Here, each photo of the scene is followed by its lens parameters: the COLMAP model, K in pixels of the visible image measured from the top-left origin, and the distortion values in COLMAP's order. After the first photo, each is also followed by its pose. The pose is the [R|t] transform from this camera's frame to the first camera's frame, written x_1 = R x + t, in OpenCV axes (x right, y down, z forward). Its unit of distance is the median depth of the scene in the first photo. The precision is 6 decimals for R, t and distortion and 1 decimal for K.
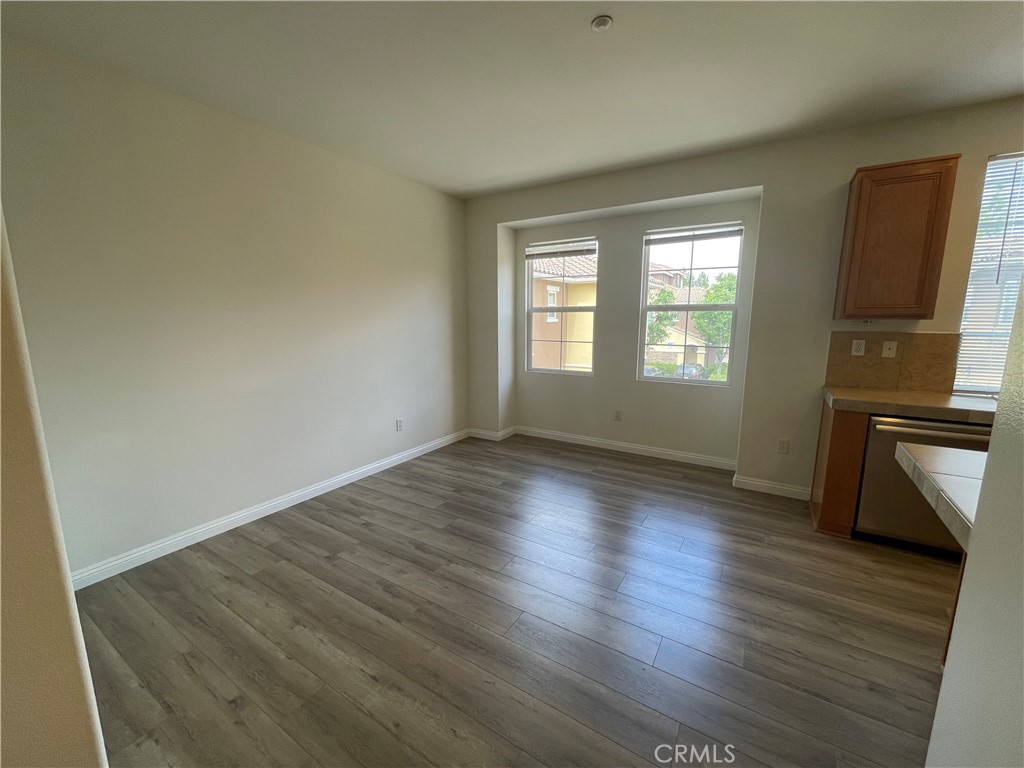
lens RADIAL K [[416.6, 0, 505.5], [0, 416.6, 385.0], [0, 0, 1]] dist [-0.028372, 0.013055]
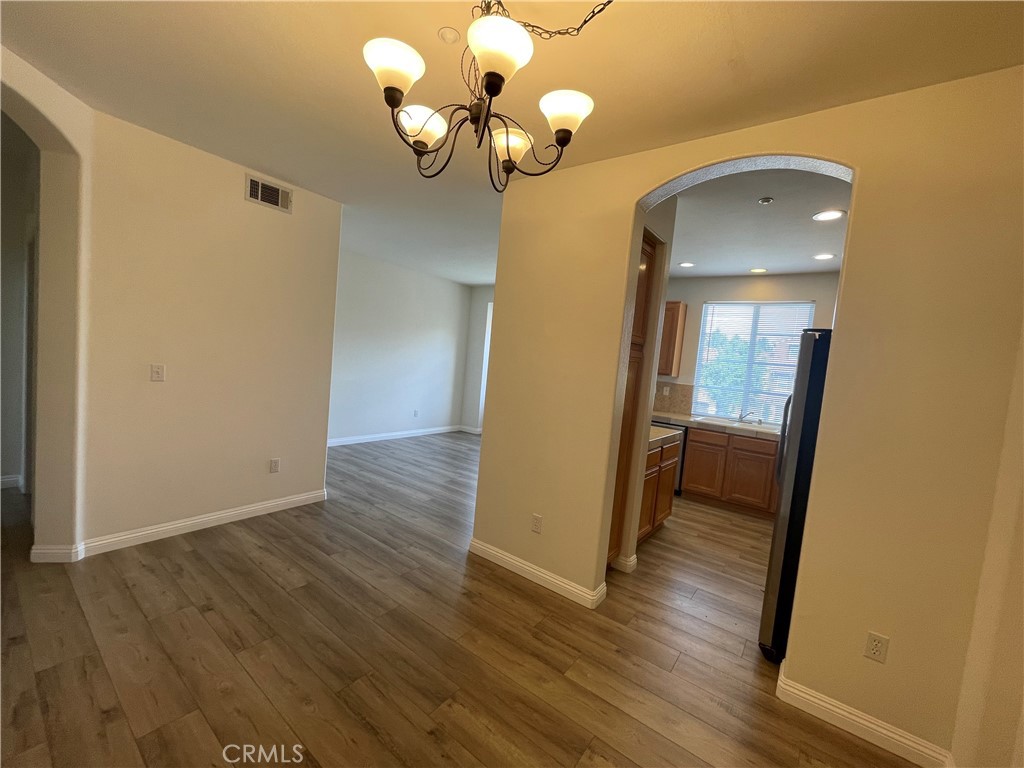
lens RADIAL K [[416.6, 0, 505.5], [0, 416.6, 385.0], [0, 0, 1]] dist [-0.028372, 0.013055]
pose [[0.992404, 0.104235, -0.065342, 0.302923], [-0.109763, 0.990086, -0.087647, 0.138590], [0.055559, 0.094153, 0.994006, -0.977643]]
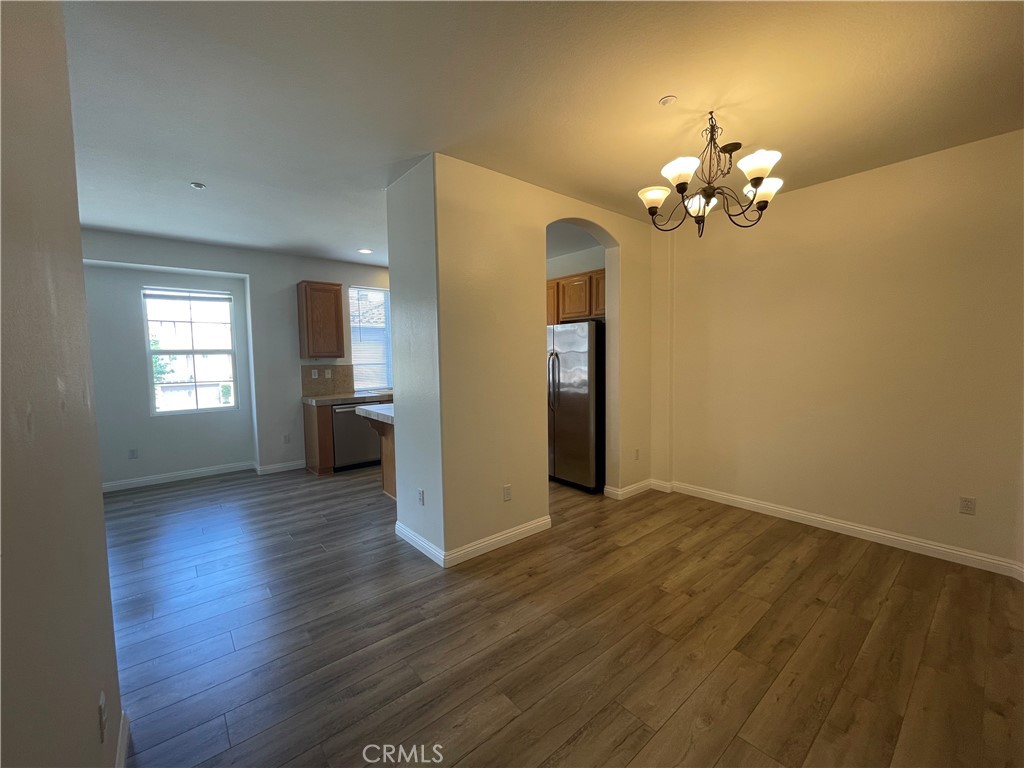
lens RADIAL K [[416.6, 0, 505.5], [0, 416.6, 385.0], [0, 0, 1]] dist [-0.028372, 0.013055]
pose [[0.302864, -0.069849, 0.950471, -0.651759], [0.168665, 0.985496, 0.018679, 0.067971], [-0.937990, 0.154654, 0.310252, -0.366527]]
